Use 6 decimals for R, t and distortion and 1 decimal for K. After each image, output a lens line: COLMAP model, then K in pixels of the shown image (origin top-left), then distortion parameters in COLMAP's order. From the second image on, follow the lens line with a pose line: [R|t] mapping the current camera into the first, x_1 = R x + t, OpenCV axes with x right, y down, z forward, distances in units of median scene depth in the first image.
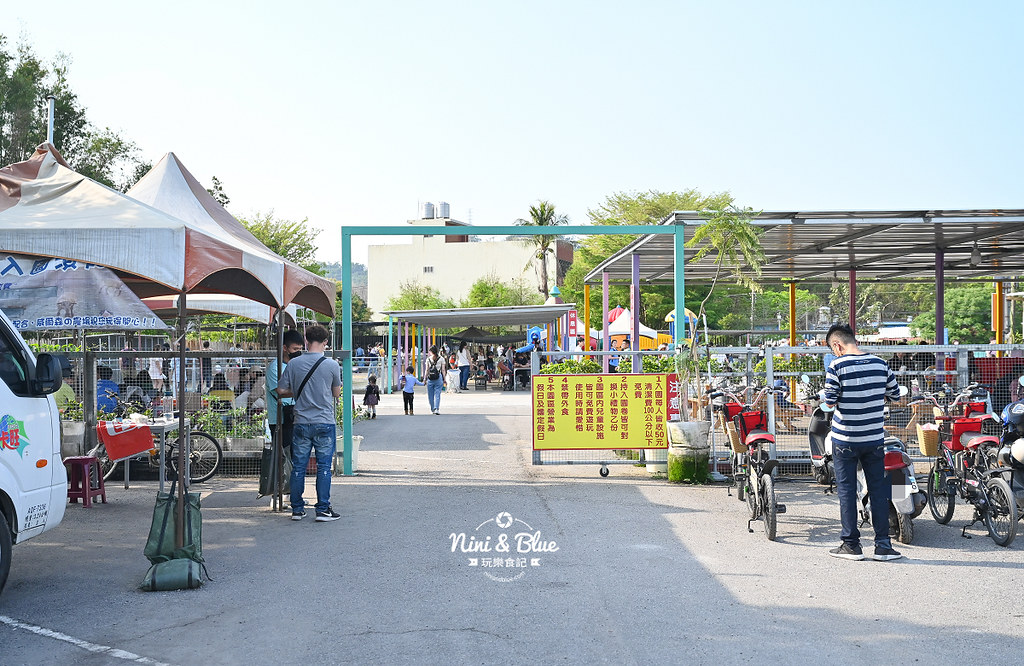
lens RADIAL K [[1040.9, 0, 512.0], [0, 1040.9, 333.0], [0, 0, 1]] dist [-0.004504, -0.003765]
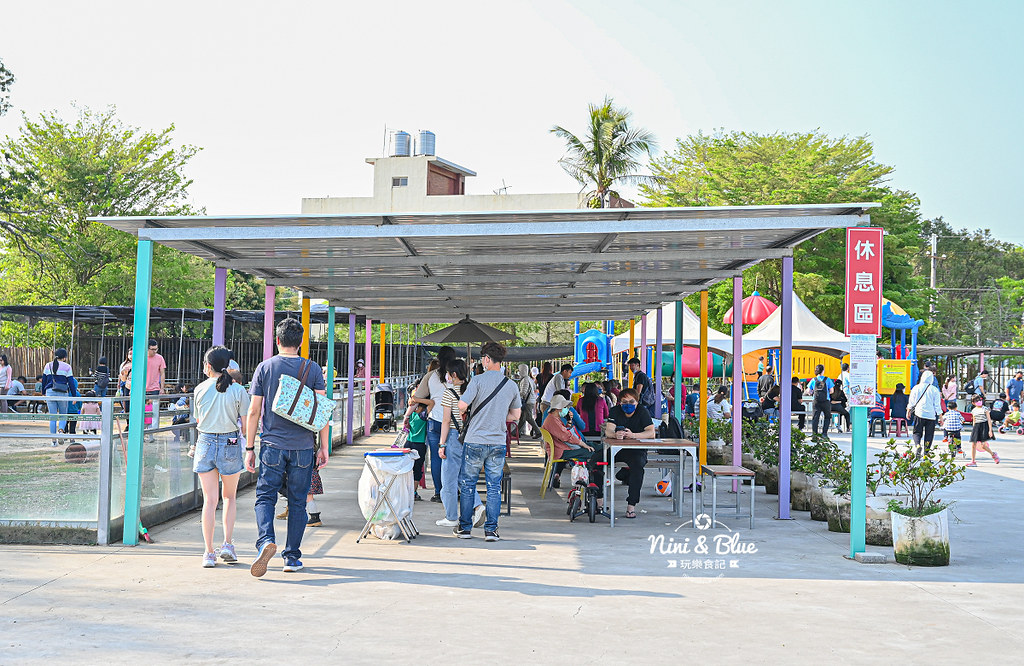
lens RADIAL K [[1368.4, 0, 511.1], [0, 1368.4, 391.2], [0, 0, 1]] dist [-0.008799, -0.038733]
pose [[0.999731, 0.022691, -0.004862, -0.011073], [-0.022519, 0.999208, 0.032803, 0.002343], [0.005603, -0.032685, 0.999450, 0.271477]]
